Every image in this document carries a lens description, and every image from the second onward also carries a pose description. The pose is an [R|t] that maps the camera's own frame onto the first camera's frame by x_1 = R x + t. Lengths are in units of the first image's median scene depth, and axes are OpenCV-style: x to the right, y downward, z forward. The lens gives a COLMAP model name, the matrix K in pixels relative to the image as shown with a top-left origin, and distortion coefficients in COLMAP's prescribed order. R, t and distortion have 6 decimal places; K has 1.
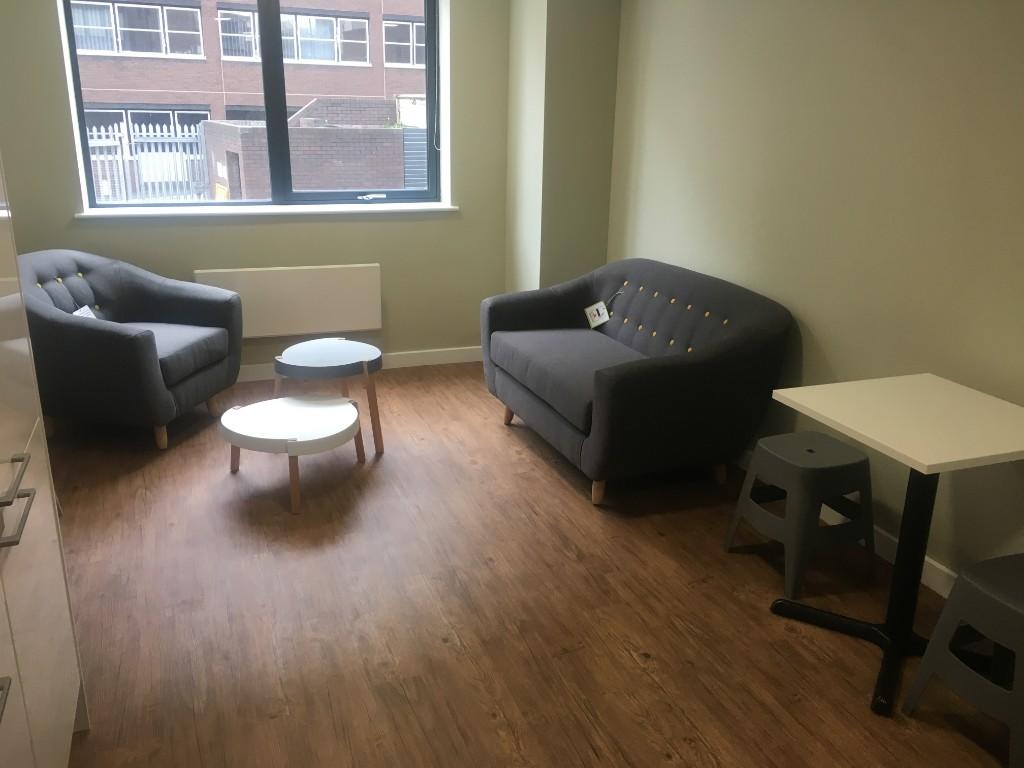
lens RADIAL K [[862.9, 0, 510.3], [0, 862.9, 382.0], [0, 0, 1]] dist [0.047529, -0.004734]
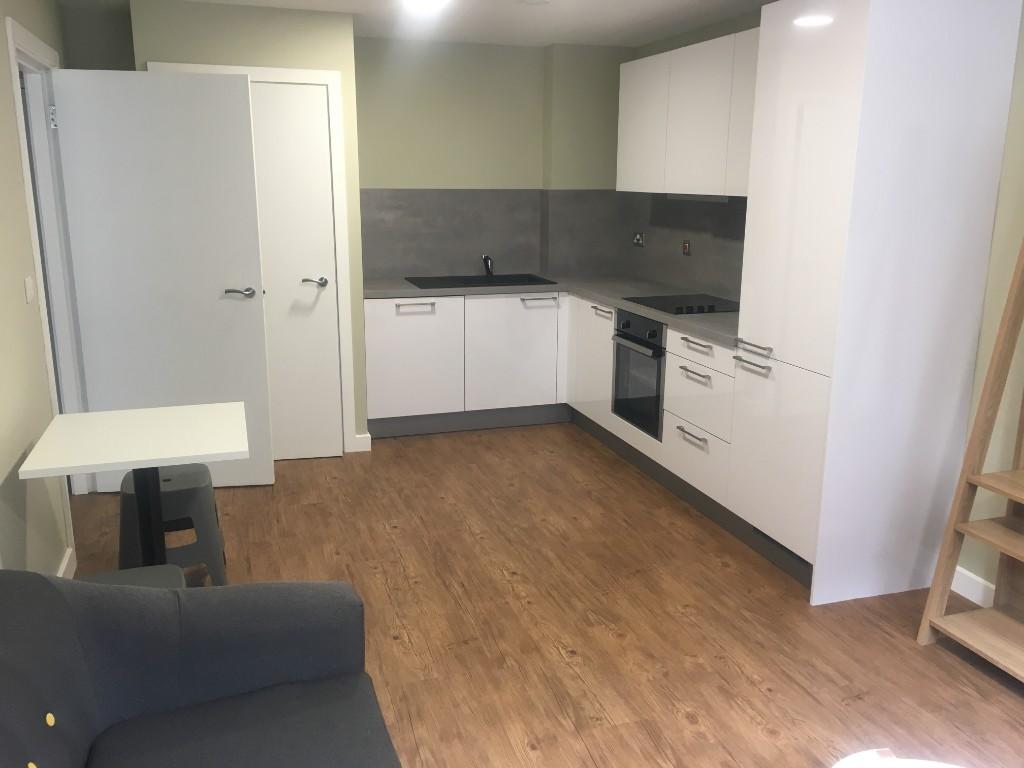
lens RADIAL K [[862.9, 0, 509.5], [0, 862.9, 384.0], [0, 0, 1]] dist [0.047529, -0.004734]
pose [[-0.998825, -0.031675, 0.036671, -0.014963], [-0.007891, 0.852994, 0.521860, -0.349606], [-0.047810, 0.520958, -0.852242, 1.101032]]
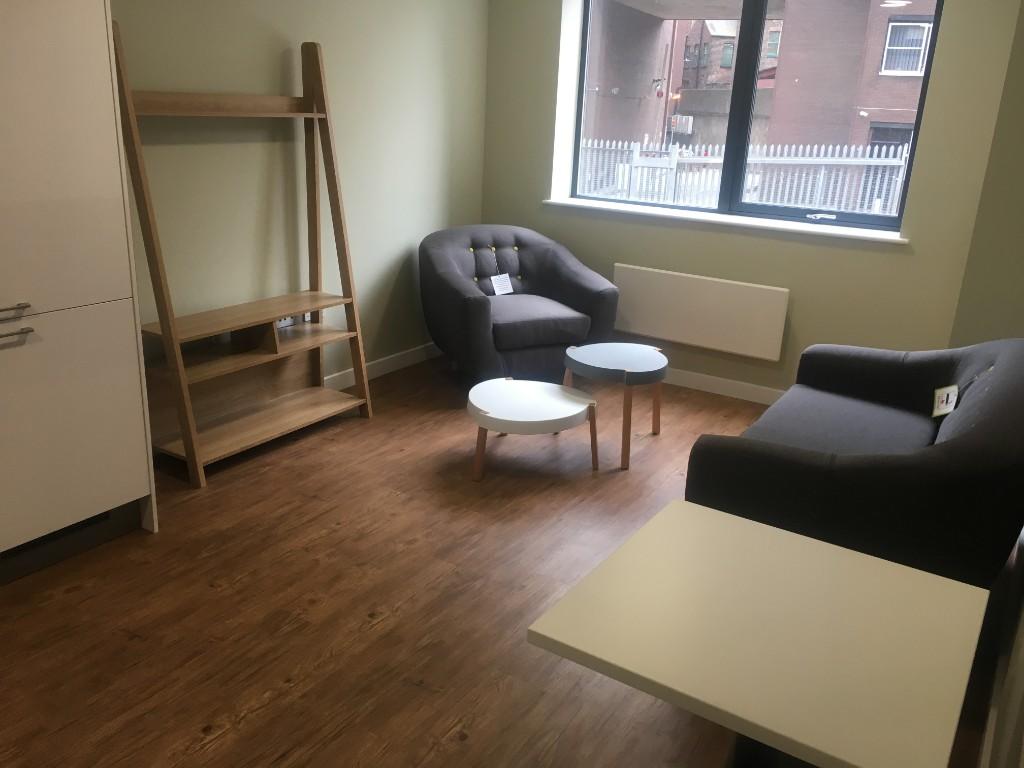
lens RADIAL K [[862.9, 0, 509.5], [0, 862.9, 383.2], [0, 0, 1]] dist [0.047529, -0.004734]
pose [[0.596232, 0.259430, -0.759739, 0.452969], [-0.278376, 0.954443, 0.107451, -0.072689], [0.753004, 0.147427, 0.641288, 0.269891]]
